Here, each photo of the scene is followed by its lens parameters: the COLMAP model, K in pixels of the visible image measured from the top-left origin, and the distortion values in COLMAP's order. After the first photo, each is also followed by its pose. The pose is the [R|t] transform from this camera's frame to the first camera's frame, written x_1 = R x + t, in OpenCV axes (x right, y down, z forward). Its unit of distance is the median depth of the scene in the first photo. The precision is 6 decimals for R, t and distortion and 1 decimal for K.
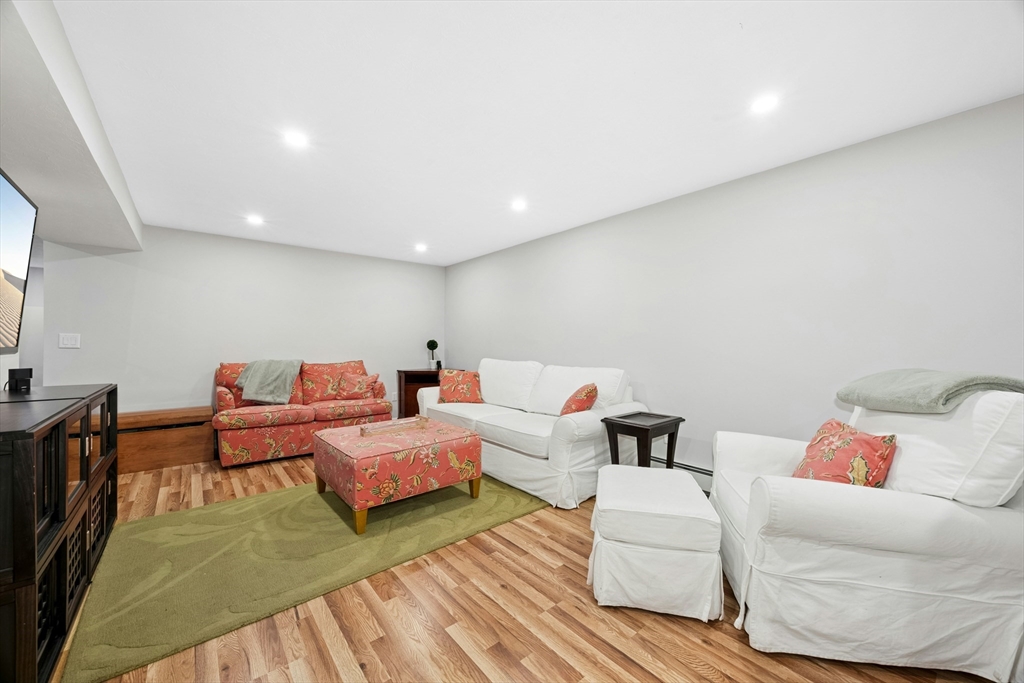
lens RADIAL K [[390.9, 0, 512.6], [0, 390.9, 345.0], [0, 0, 1]] dist [-0.001475, -0.000154]
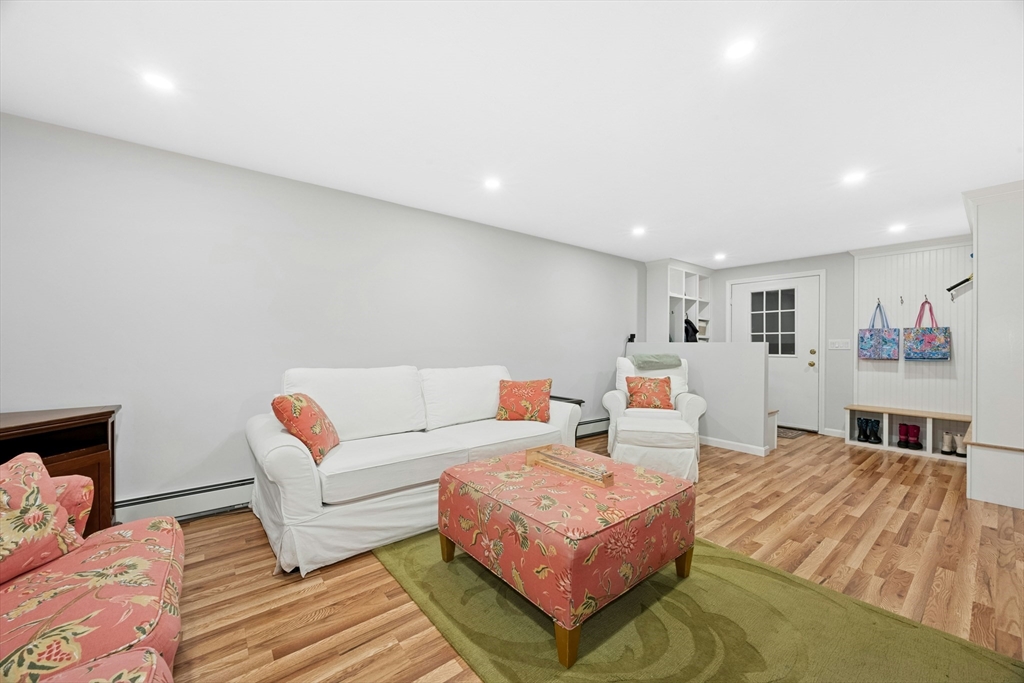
lens RADIAL K [[390.9, 0, 511.5], [0, 390.9, 343.4], [0, 0, 1]] dist [-0.001475, -0.000154]
pose [[0.017535, -0.006786, 0.999823, -1.839335], [-0.018766, 0.999799, 0.007115, -0.007965], [-0.999670, -0.018887, 0.017404, 2.048140]]
